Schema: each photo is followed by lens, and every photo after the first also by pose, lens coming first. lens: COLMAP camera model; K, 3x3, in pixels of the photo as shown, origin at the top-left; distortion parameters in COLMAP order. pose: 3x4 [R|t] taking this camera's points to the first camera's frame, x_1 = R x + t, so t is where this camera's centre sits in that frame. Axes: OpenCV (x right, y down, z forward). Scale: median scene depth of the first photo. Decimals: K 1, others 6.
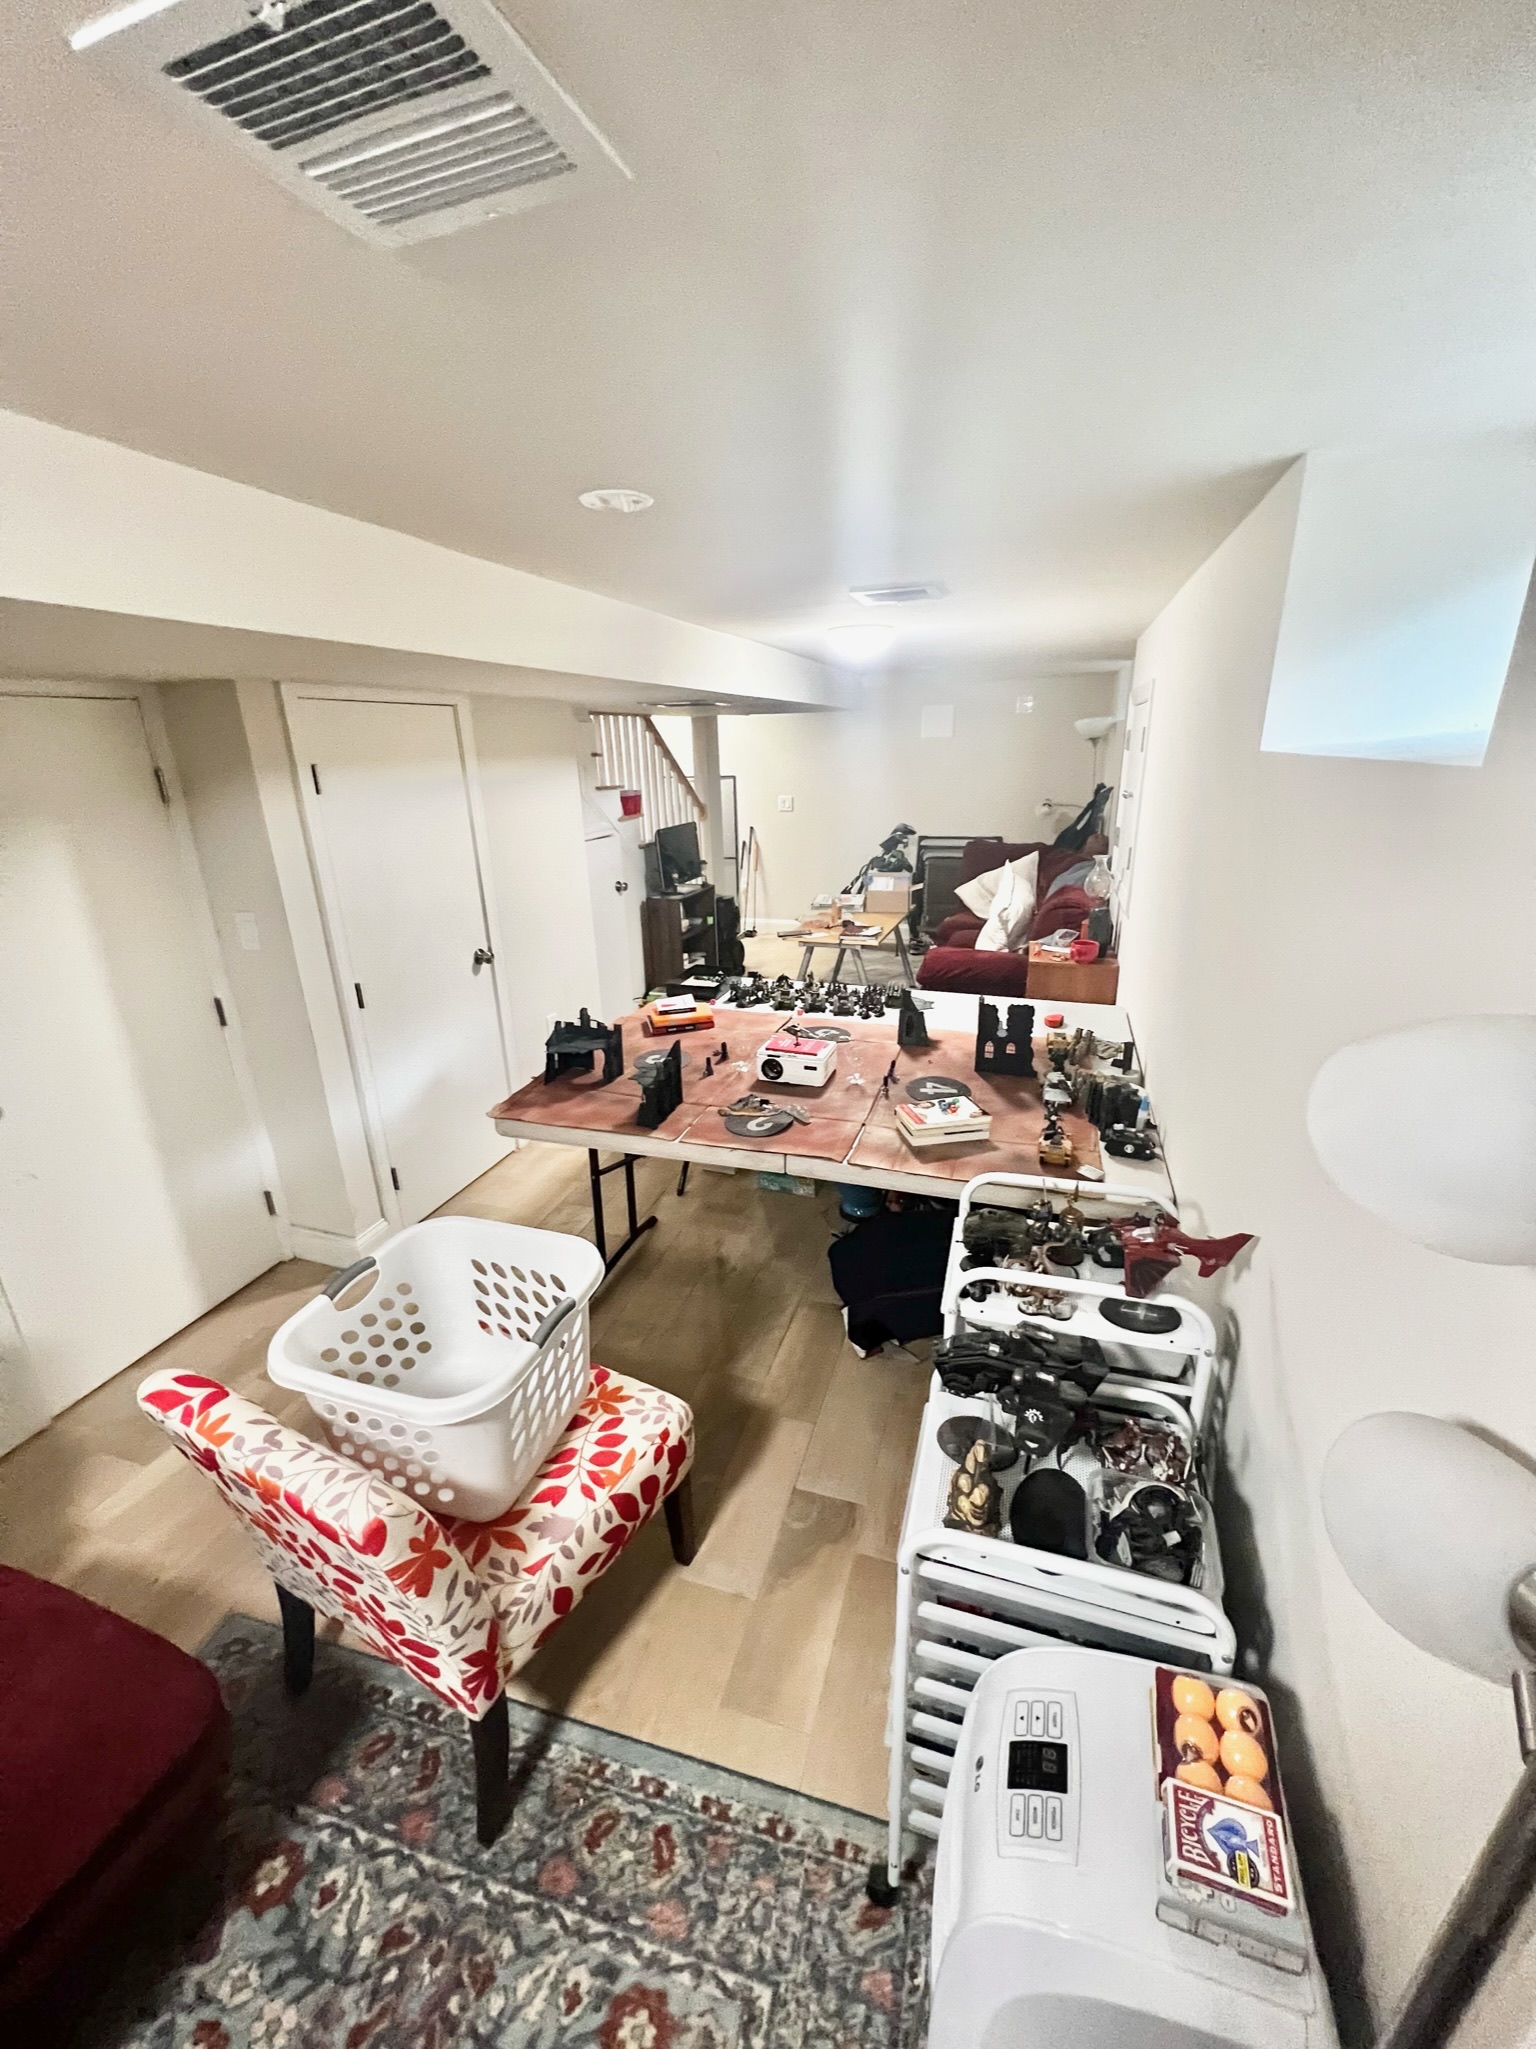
lens RADIAL K [[820.9, 0, 762.4], [0, 820.9, 1026.6], [0, 0, 1]] dist [-0.001384, 0.000104]
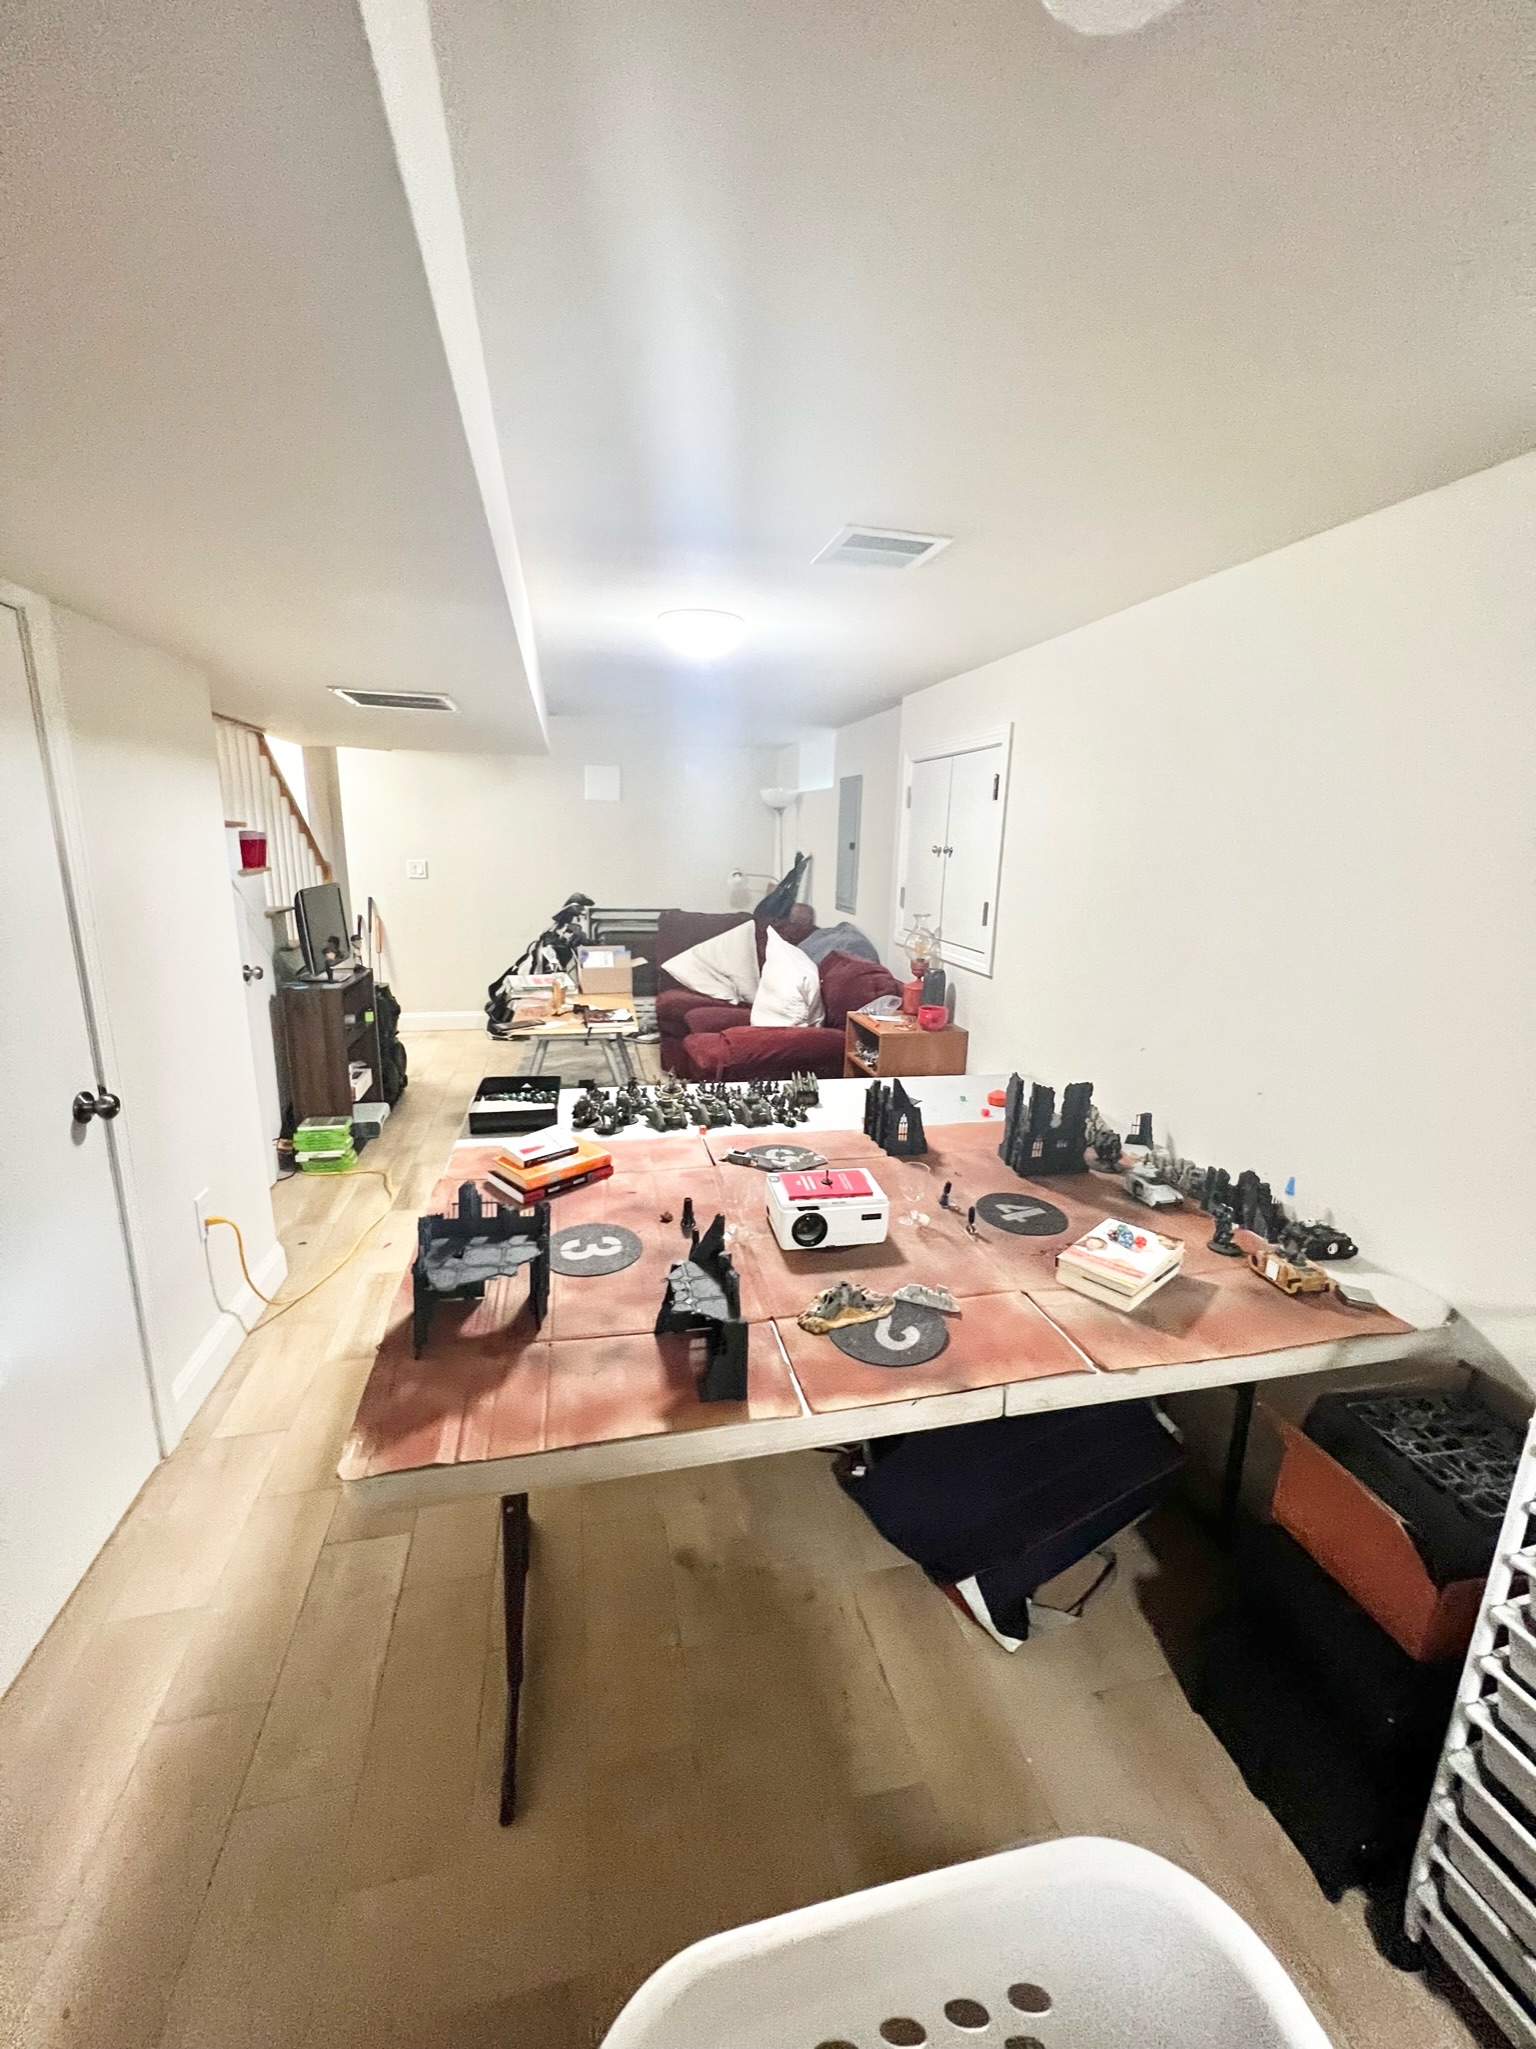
lens RADIAL K [[820.9, 0, 762.9], [0, 820.9, 1025.1], [0, 0, 1]] dist [-0.001384, 0.000104]
pose [[0.849496, -0.071728, 0.522697, -0.270296], [0.126471, 0.989515, -0.069755, -0.051065], [-0.512213, 0.125362, 0.849660, 0.379358]]
